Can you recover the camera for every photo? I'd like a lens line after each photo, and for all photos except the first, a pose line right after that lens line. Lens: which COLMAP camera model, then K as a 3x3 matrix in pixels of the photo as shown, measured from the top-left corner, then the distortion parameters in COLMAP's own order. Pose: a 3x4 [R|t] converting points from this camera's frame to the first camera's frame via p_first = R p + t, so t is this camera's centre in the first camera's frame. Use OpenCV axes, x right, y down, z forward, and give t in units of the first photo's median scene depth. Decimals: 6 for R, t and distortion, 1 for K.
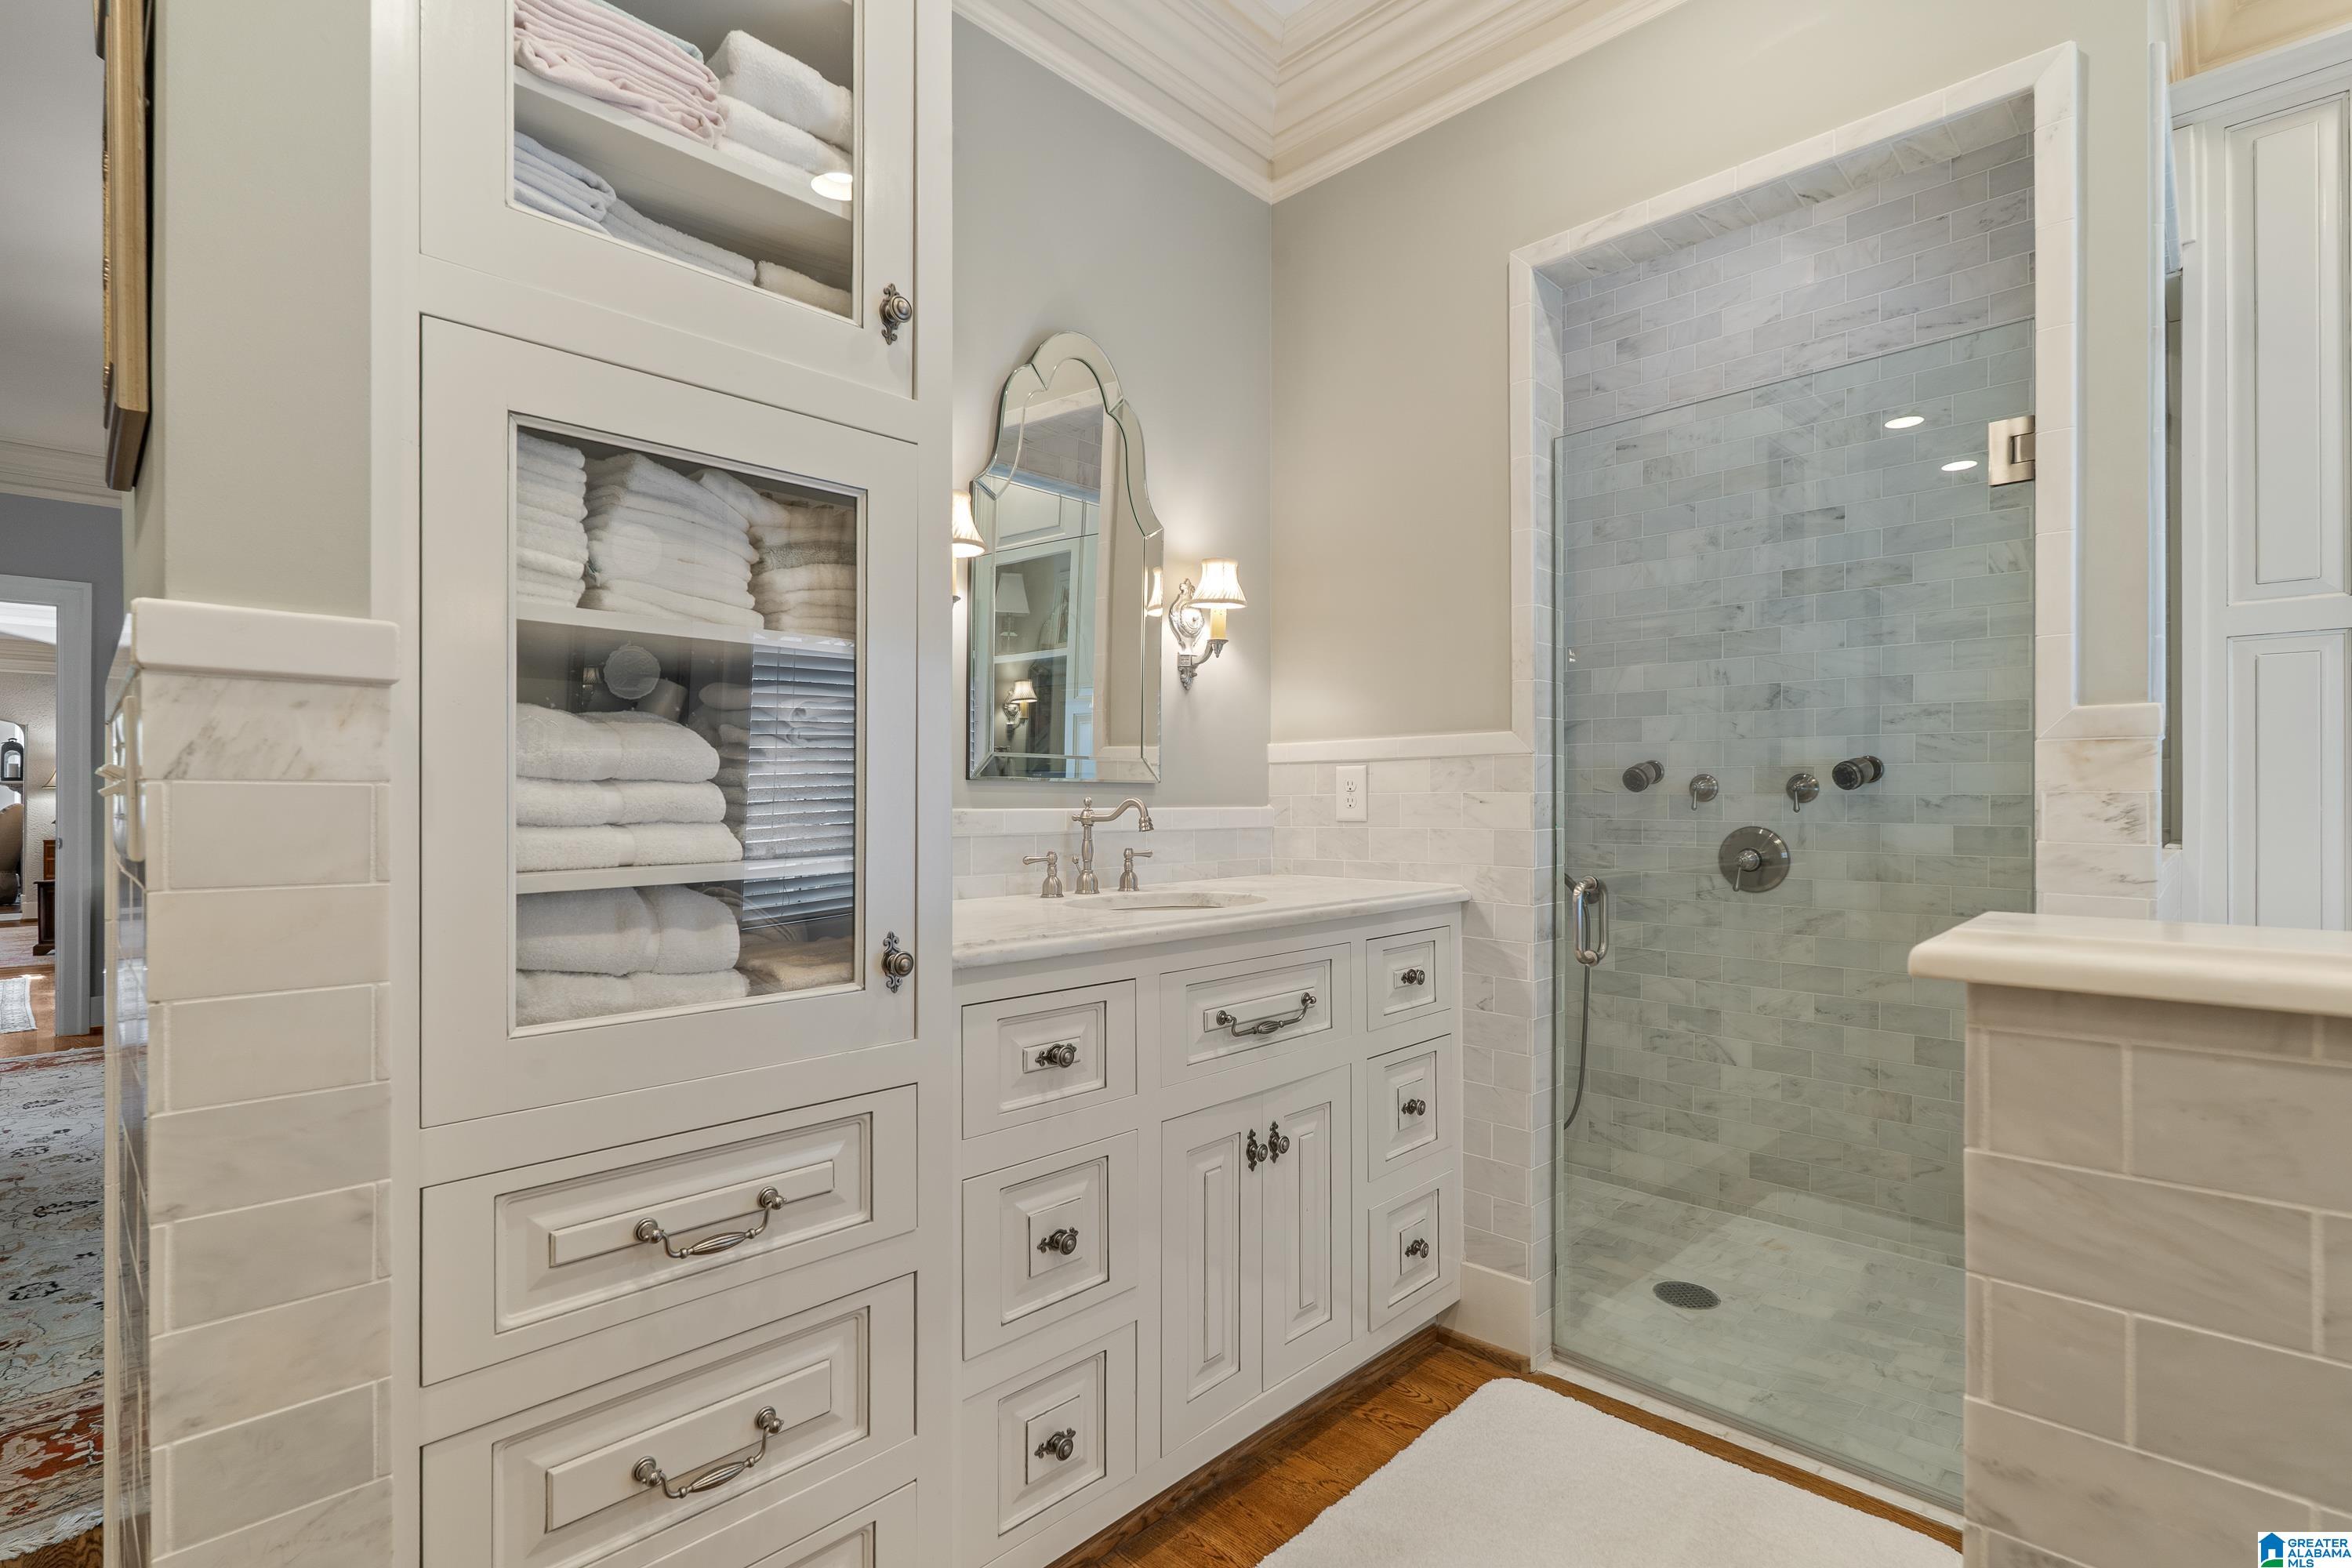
lens RADIAL K [[1124.4, 0, 1199.6], [0, 1124.4, 794.6], [0, 0, 1]] dist [-0.001841, -0.001809]
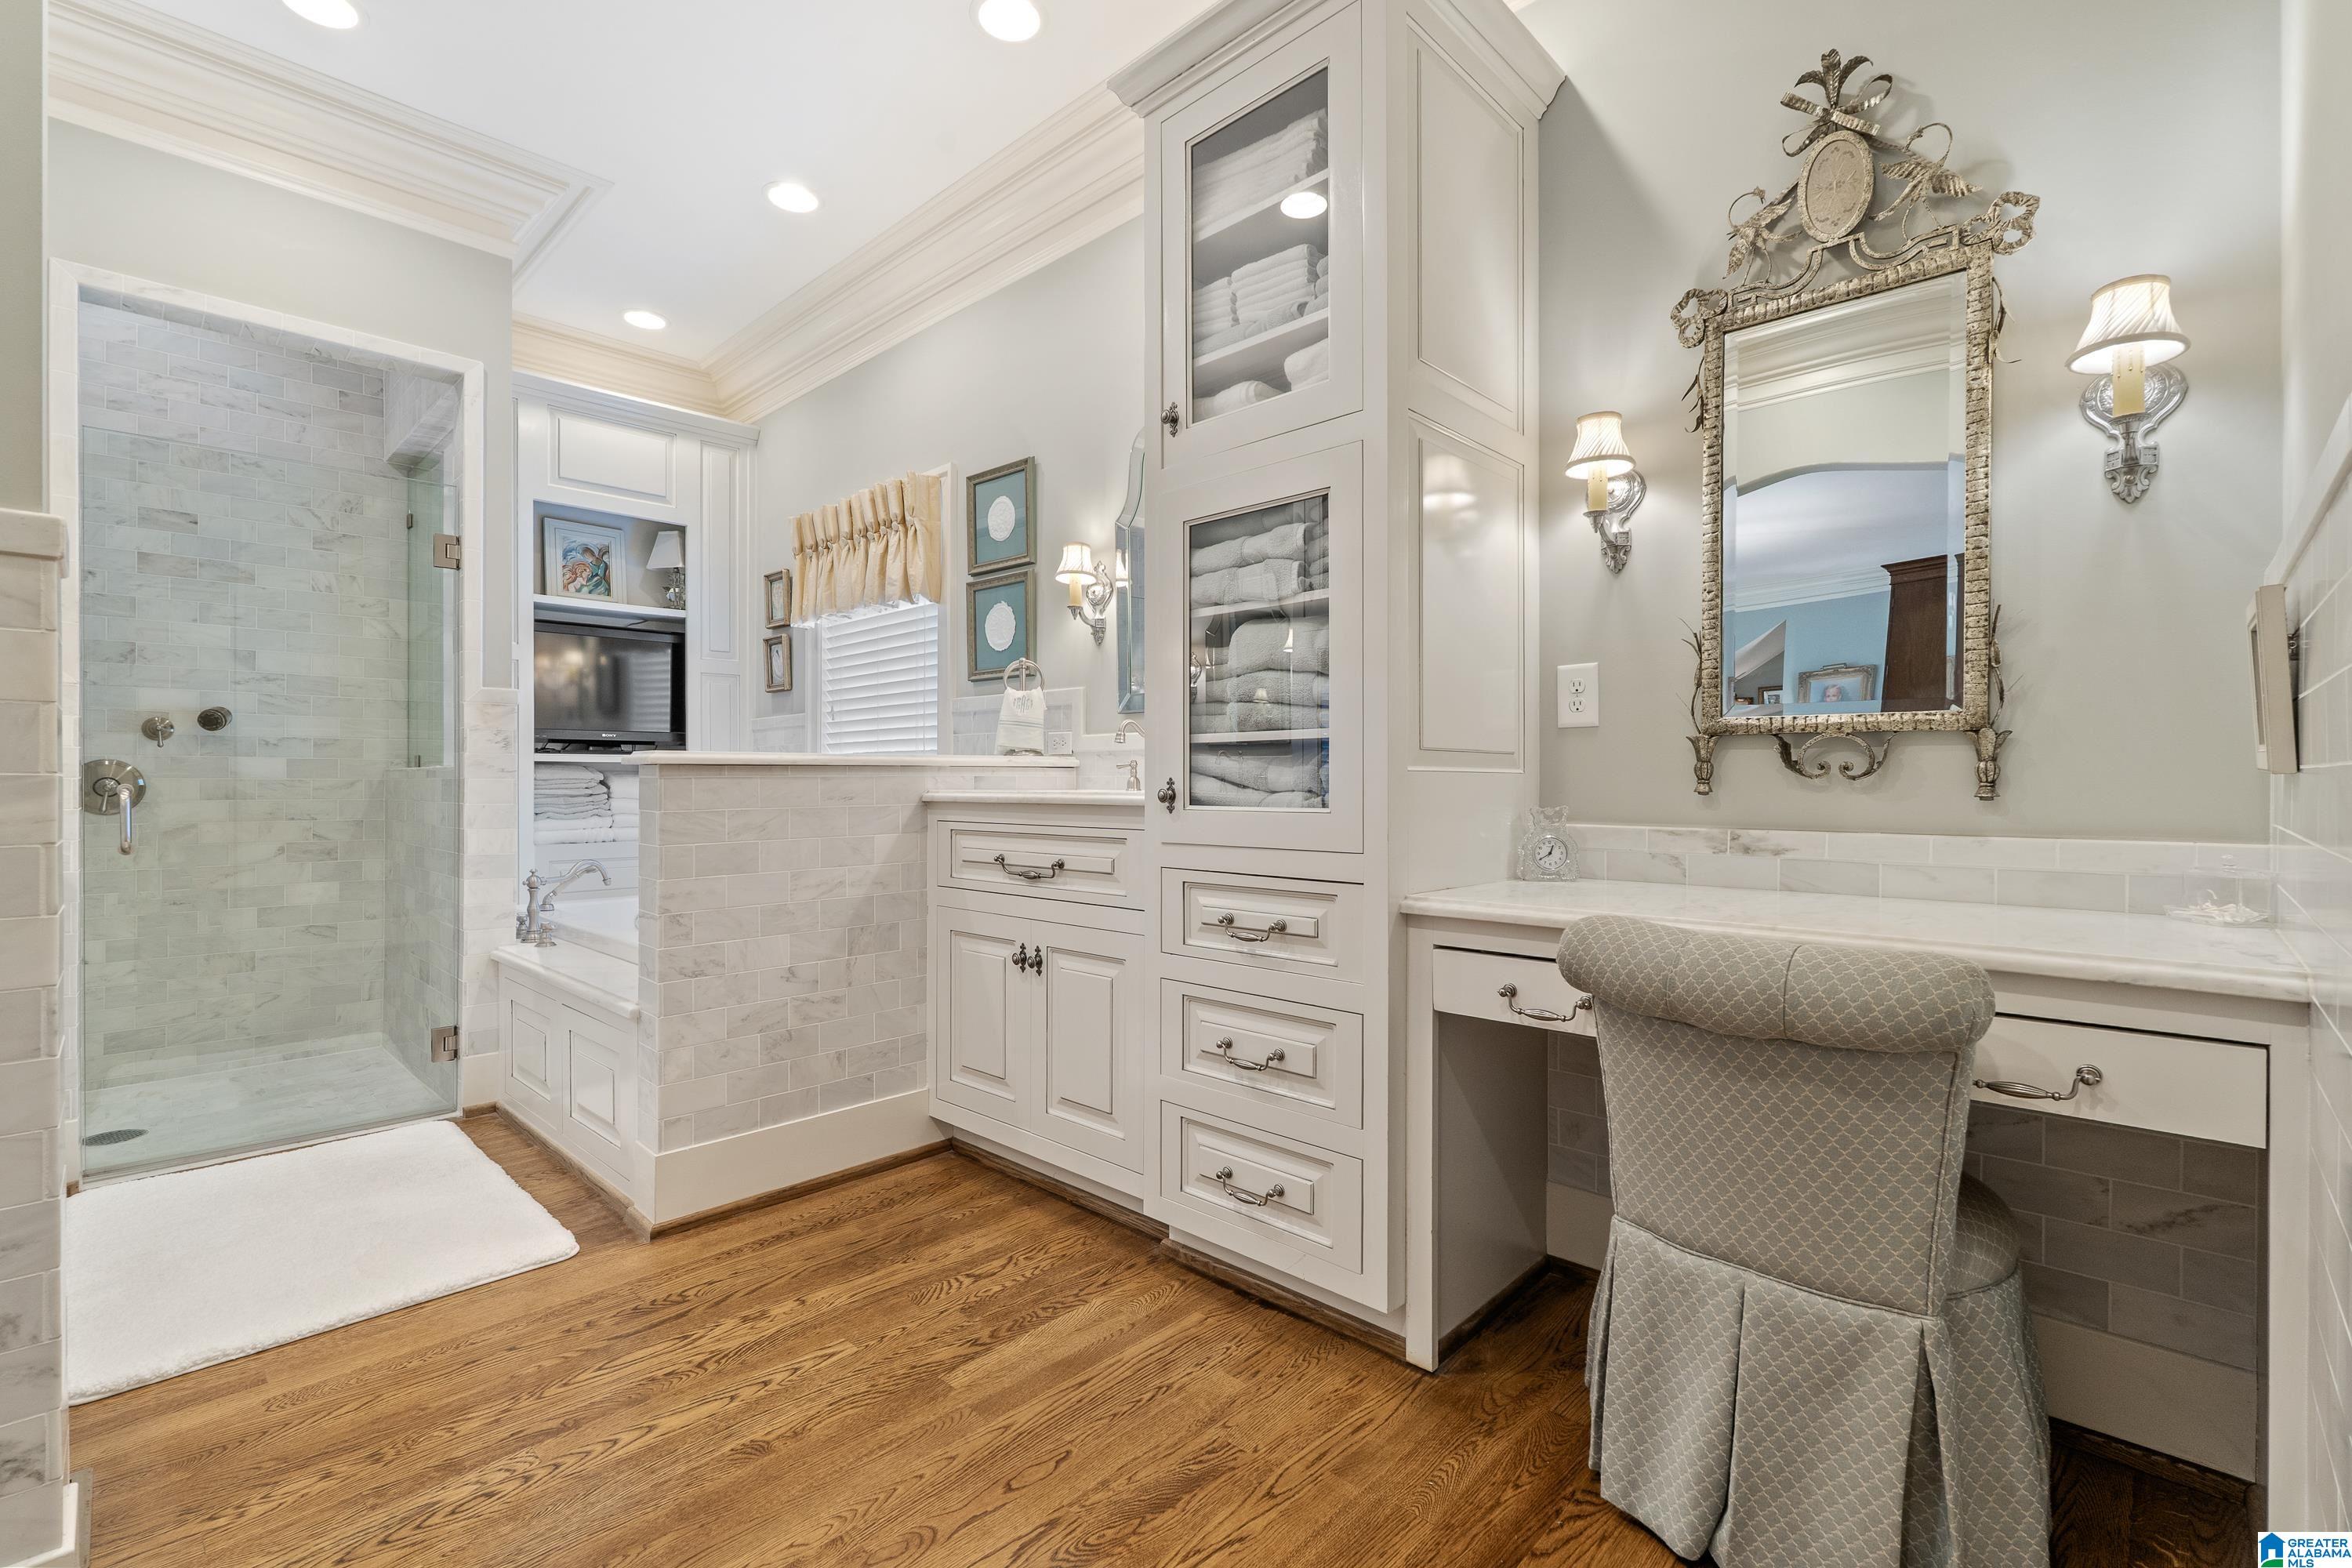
lens RADIAL K [[1058.3, 0, 1161.8], [0, 1058.3, 790.1], [0, 0, 1]] dist [-0.004764, -0.000428]
pose [[0.006876, -0.006800, 0.999953, -0.675689], [0.000096, 0.999977, 0.006799, 0.057991], [-0.999976, 0.000050, 0.006877, -0.143452]]
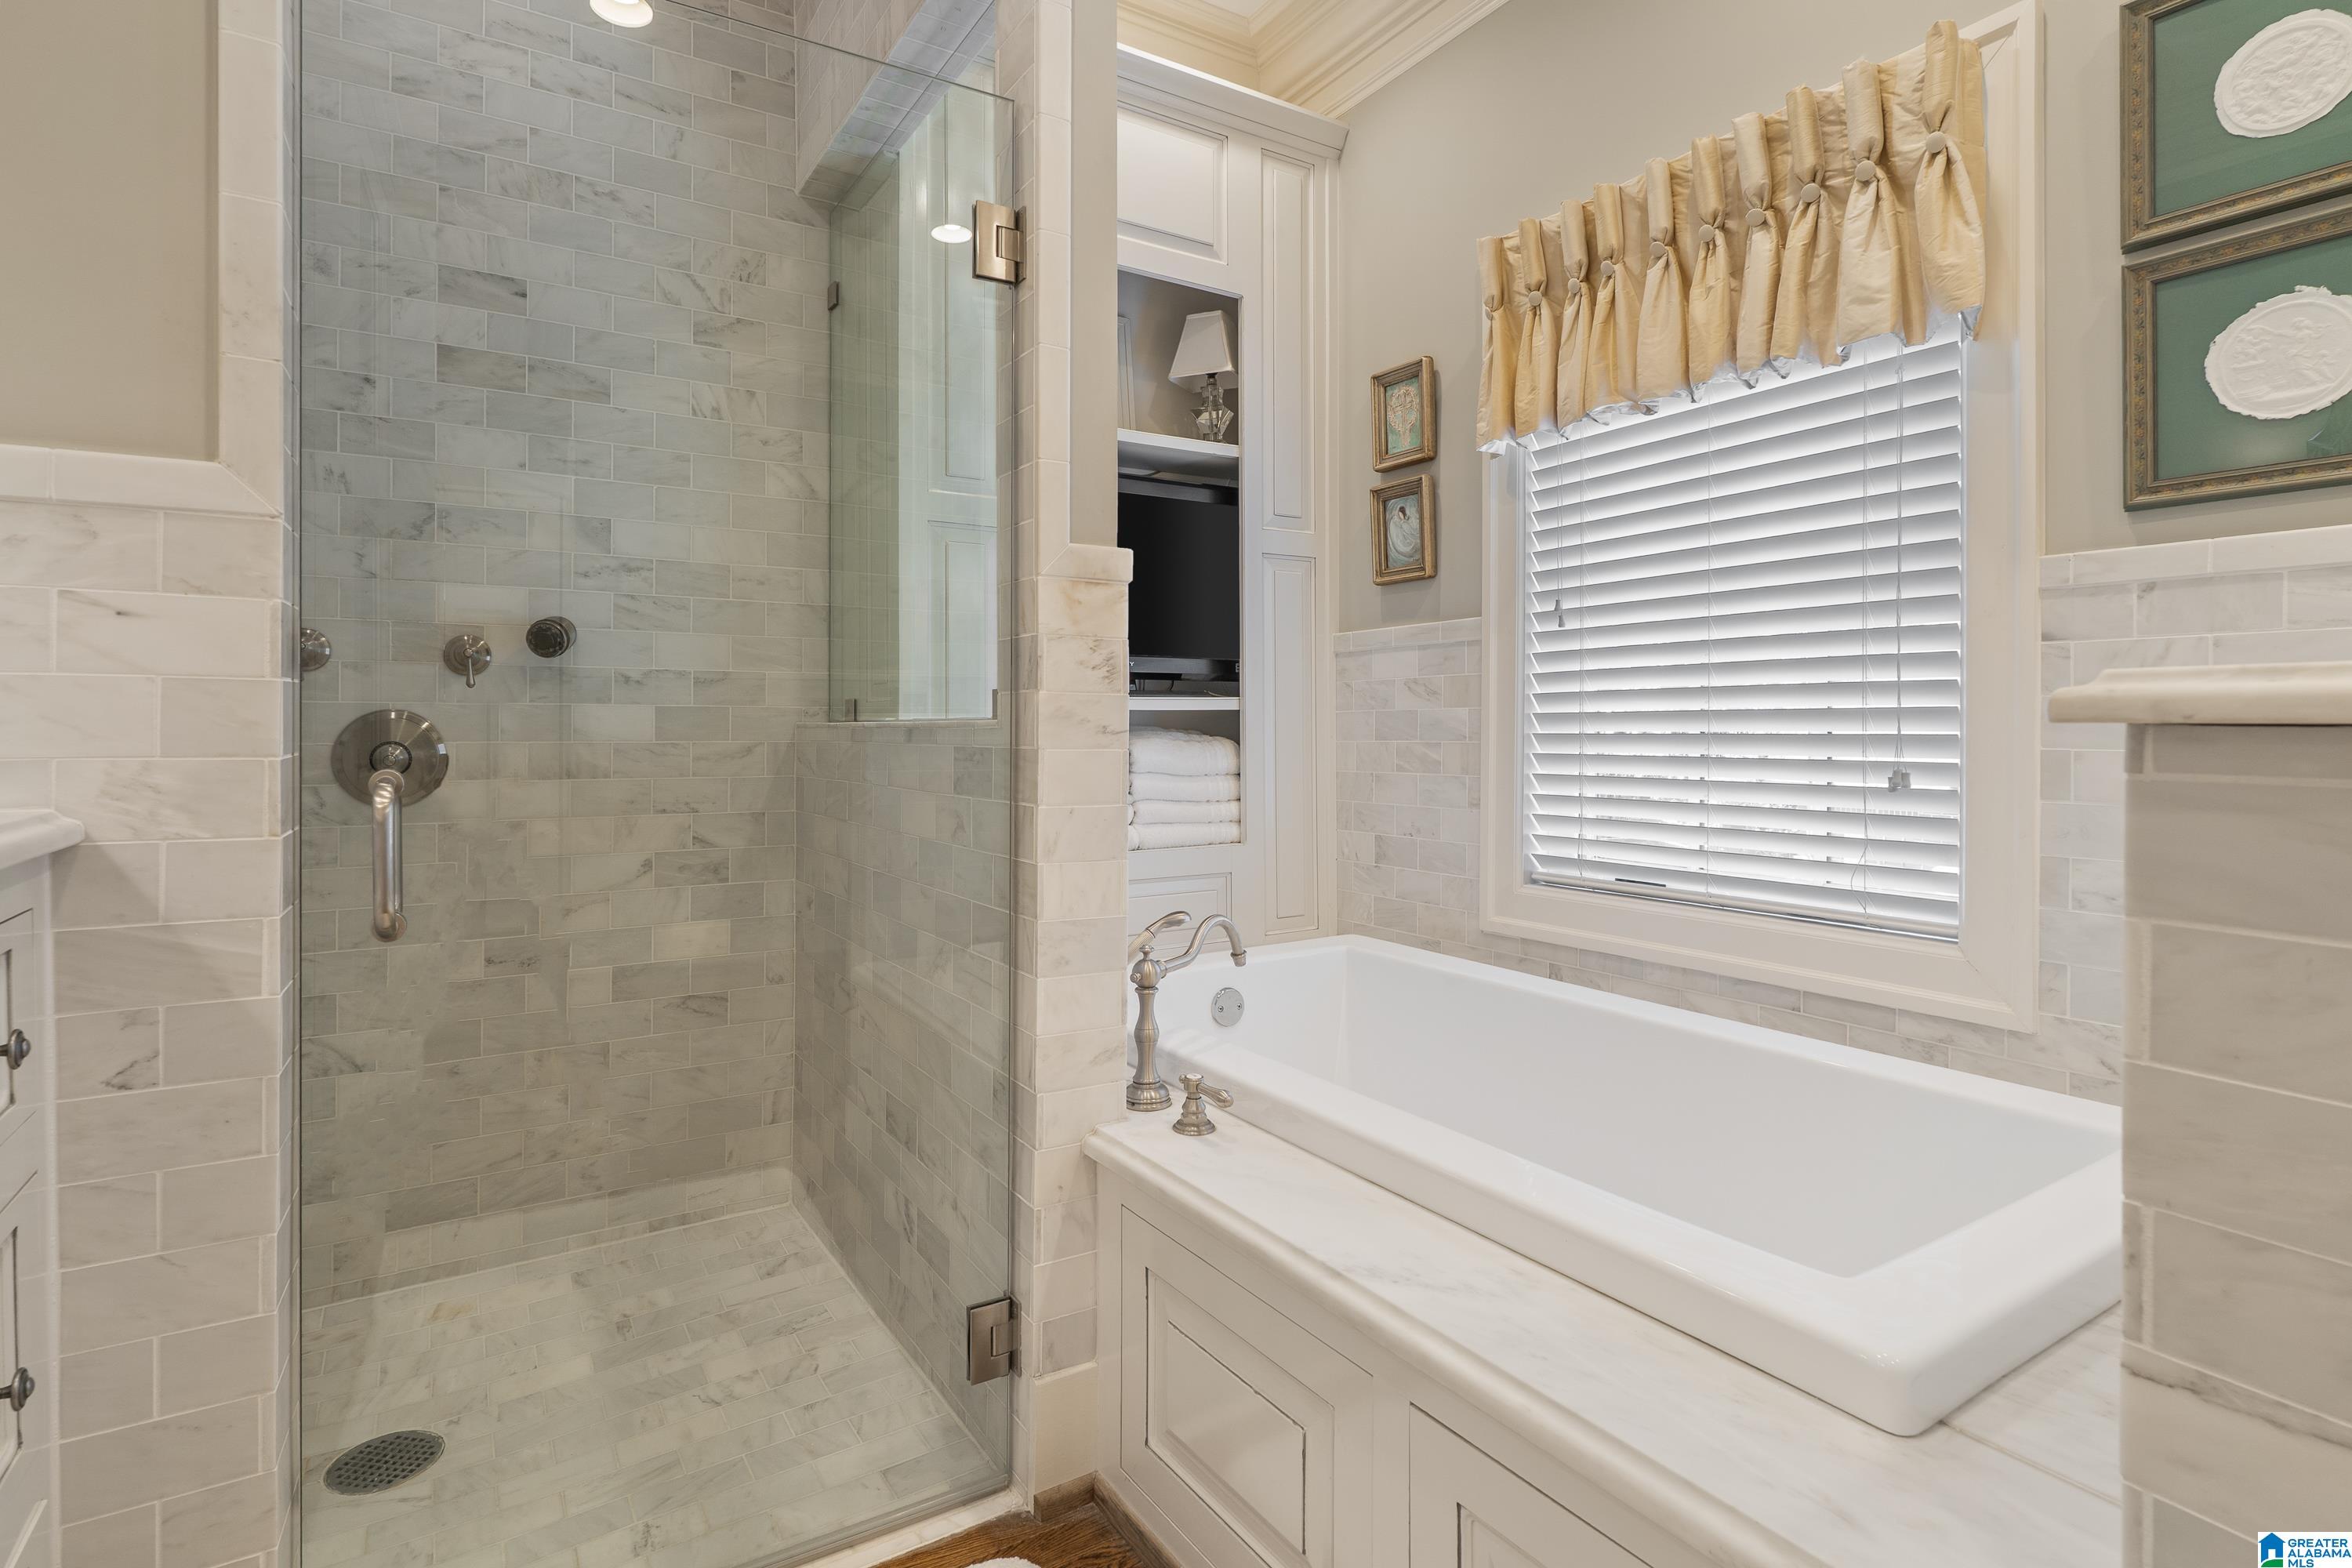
lens RADIAL K [[1124.4, 0, 1111.9], [0, 1124.4, 735.3], [0, 0, 1]] dist [-0.001841, -0.001809]
pose [[0.256083, -0.005000, 0.966642, -0.052819], [0.000259, 0.999987, 0.005104, 0.043841], [-0.966655, -0.001057, 0.256080, 0.443929]]
